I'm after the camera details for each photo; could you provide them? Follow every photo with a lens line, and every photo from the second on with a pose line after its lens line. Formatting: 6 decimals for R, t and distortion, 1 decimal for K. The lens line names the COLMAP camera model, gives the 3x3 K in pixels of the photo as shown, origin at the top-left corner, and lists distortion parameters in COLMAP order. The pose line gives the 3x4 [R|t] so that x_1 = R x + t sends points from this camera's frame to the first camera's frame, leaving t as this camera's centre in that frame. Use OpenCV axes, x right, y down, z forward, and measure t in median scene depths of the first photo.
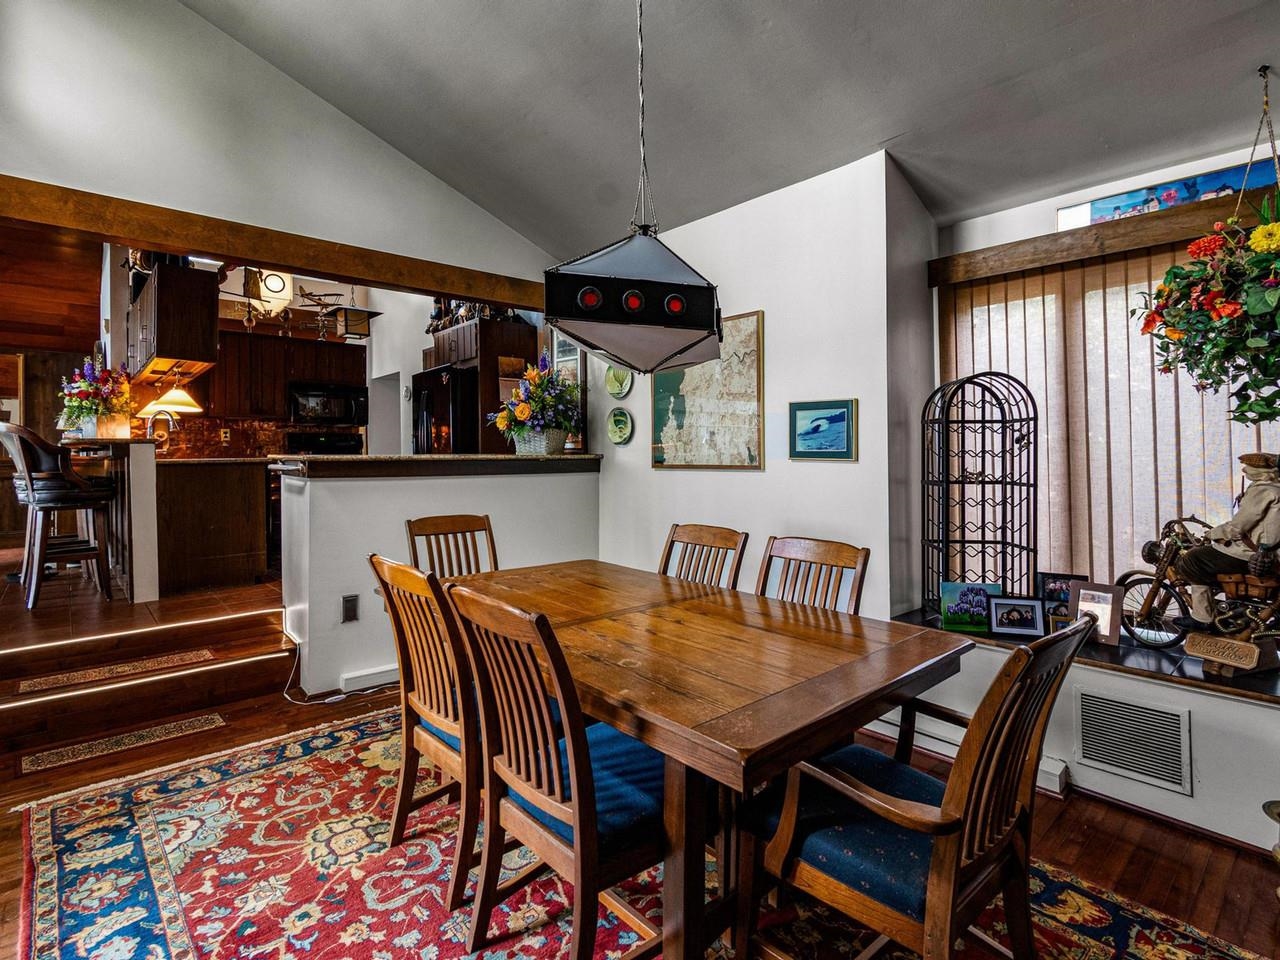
lens RADIAL K [[659.6, 0, 677.1], [0, 659.6, 448.6], [0, 0, 1]] dist [-0.000475, 0.000568]
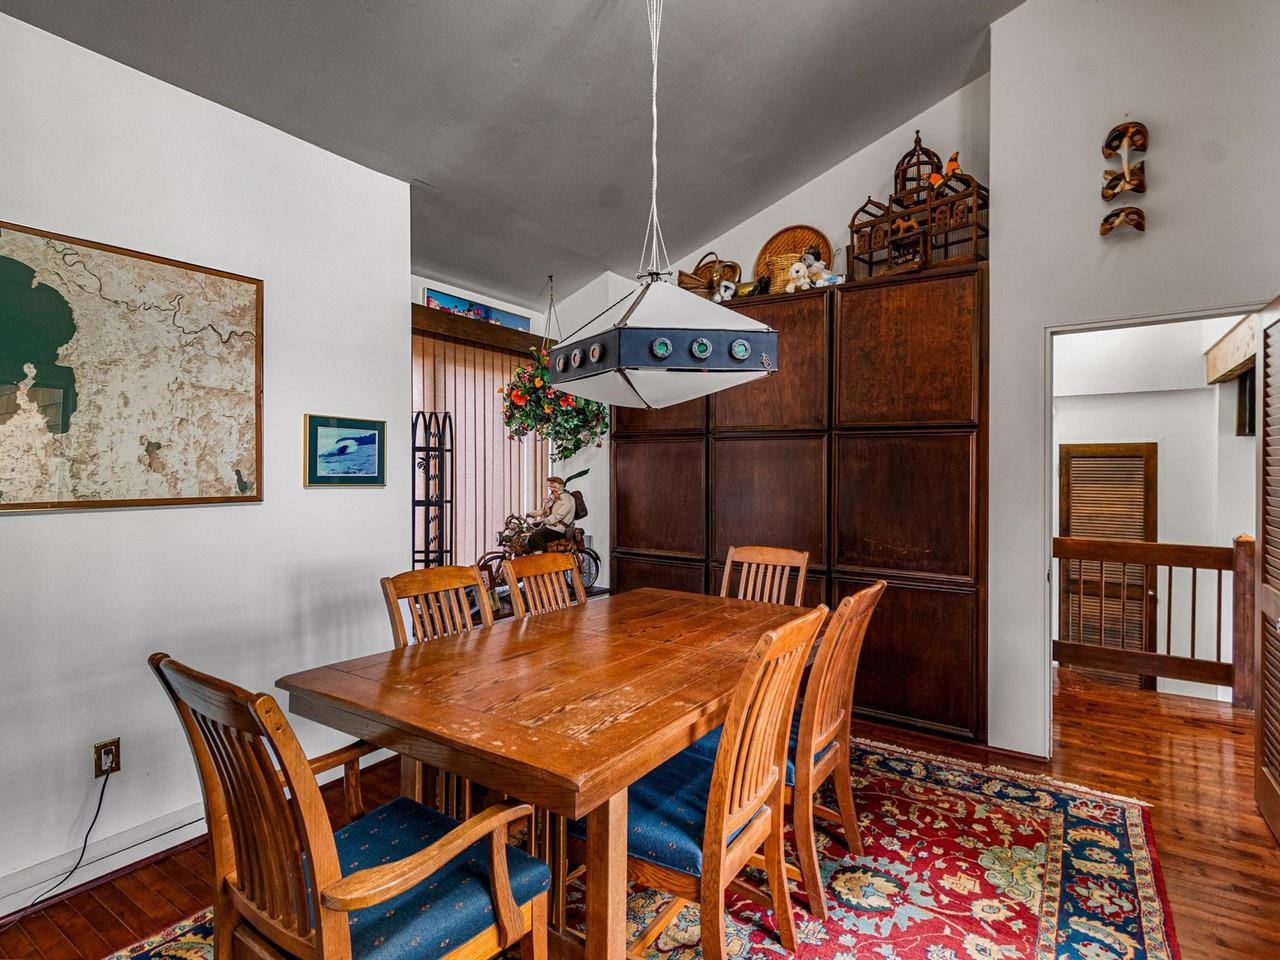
lens RADIAL K [[659.6, 0, 641.4], [0, 659.6, 477.9], [0, 0, 1]] dist [-0.000475, 0.000568]
pose [[-0.227146, -0.004616, 0.973850, -0.692968], [-0.006167, 0.999976, 0.003302, 0.001210], [-0.973841, -0.005256, -0.227169, 0.785040]]
